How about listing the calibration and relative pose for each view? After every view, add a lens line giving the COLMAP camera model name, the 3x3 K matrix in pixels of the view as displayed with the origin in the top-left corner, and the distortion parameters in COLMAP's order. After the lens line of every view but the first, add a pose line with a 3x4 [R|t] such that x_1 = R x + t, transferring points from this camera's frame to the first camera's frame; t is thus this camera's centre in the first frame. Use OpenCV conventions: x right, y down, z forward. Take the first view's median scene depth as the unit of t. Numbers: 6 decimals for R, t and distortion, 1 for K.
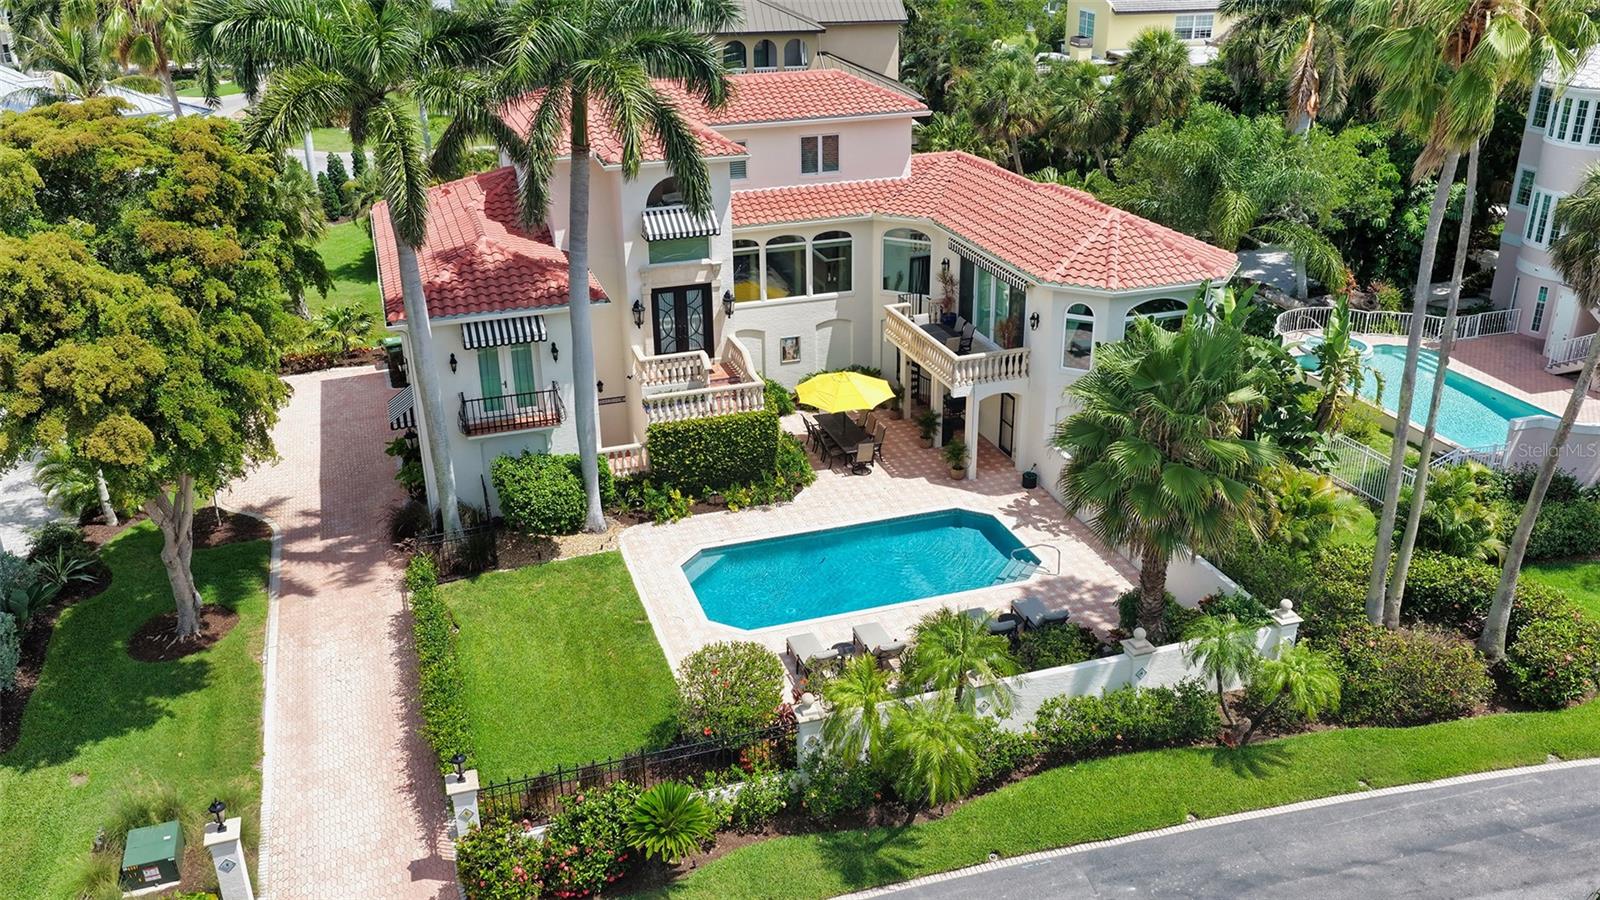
lens RADIAL K [[1334.8, 0, 800.0], [0, 1334.8, 450.0], [0, 0, 1]] dist [0.010387, 0.011135]
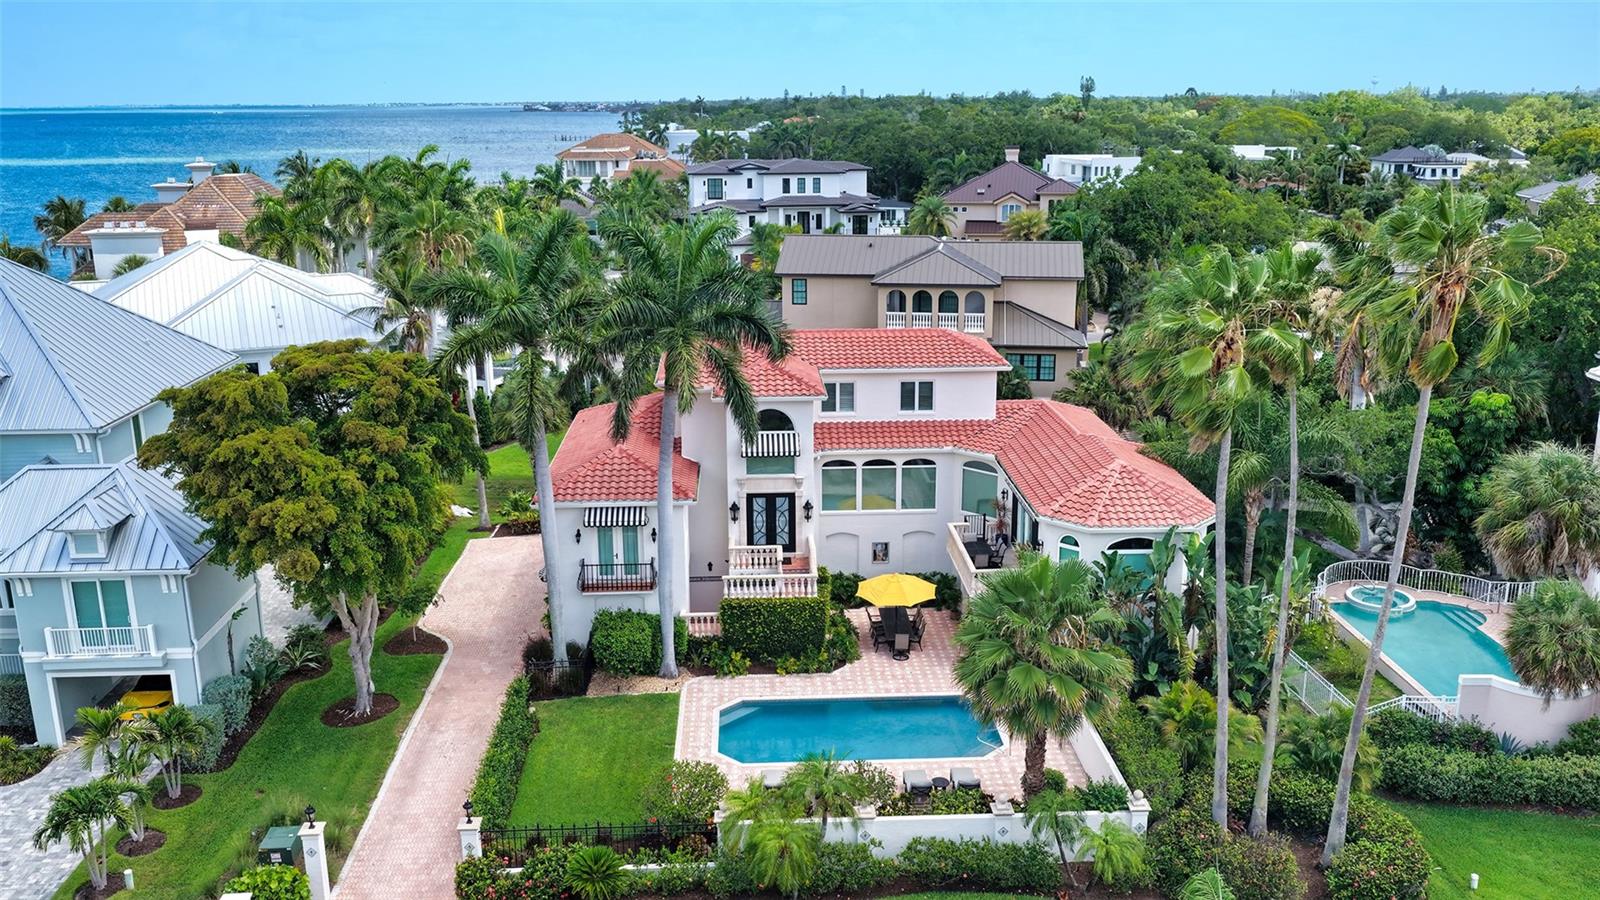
lens RADIAL K [[1329.2, 0, 802.0], [0, 1329.2, 476.7], [0, 0, 1]] dist [0.011249, 0.003156]
pose [[0.963350, 0.080611, -0.255848, 0.274879], [-0.112744, 0.987120, -0.113502, 0.001632], [0.243403, 0.138188, 0.960031, -0.216849]]
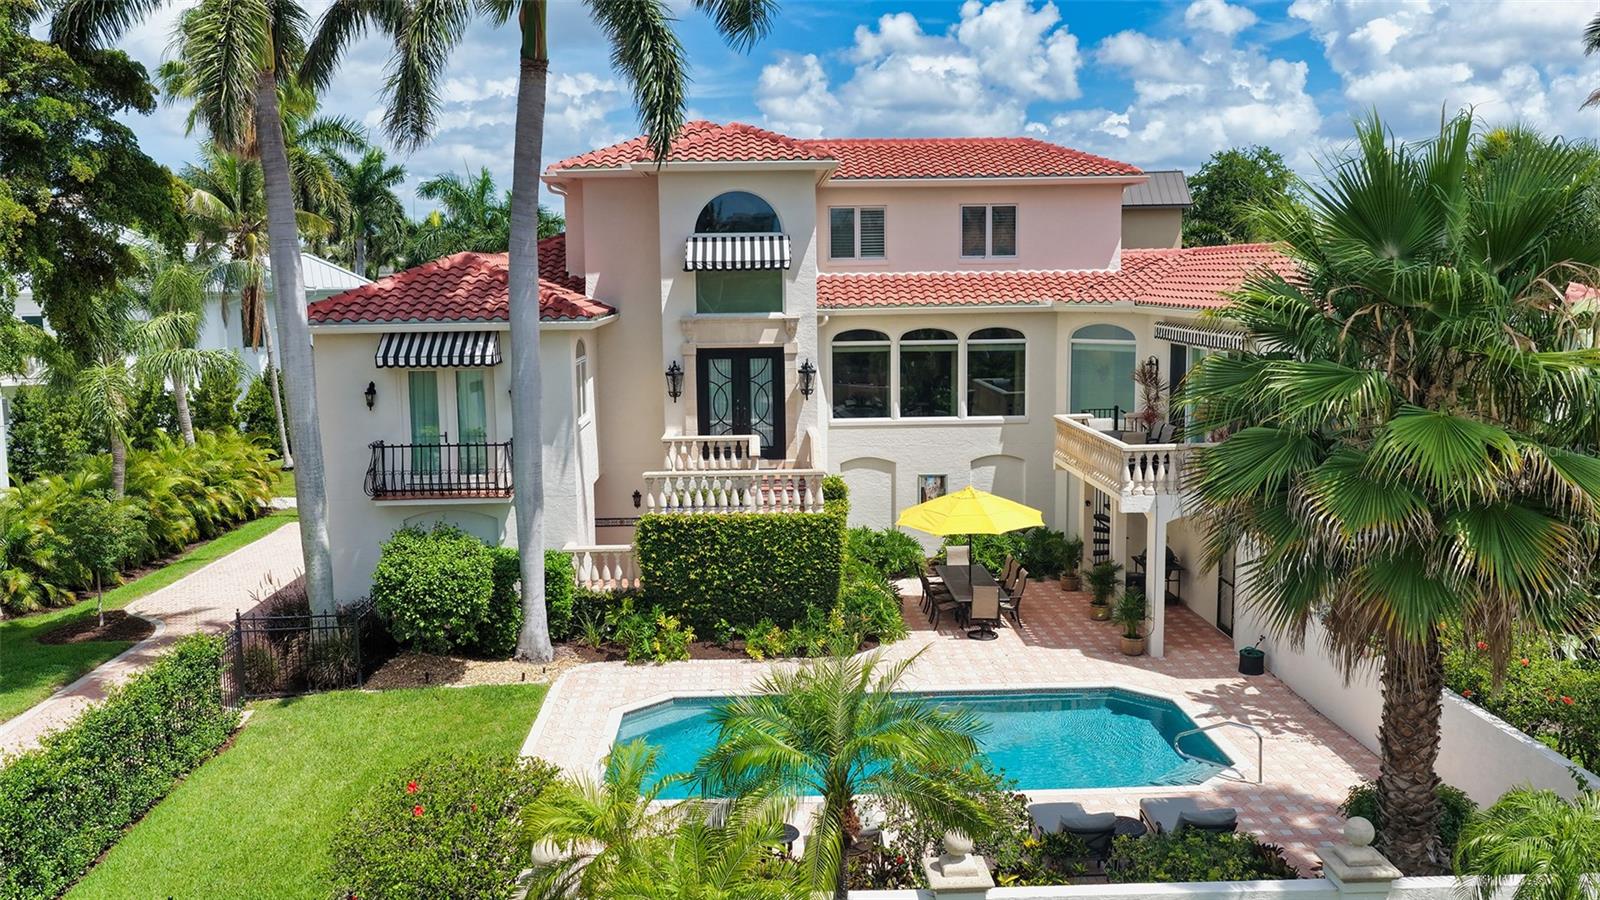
lens RADIAL K [[1334.8, 0, 800.0], [0, 1334.8, 450.0], [0, 0, 1]] dist [0.010387, 0.011135]
pose [[0.960260, 0.036243, -0.276745, 0.146749], [-0.109931, 0.960499, -0.255651, 0.111983], [0.256547, 0.275914, 0.926312, 0.386629]]
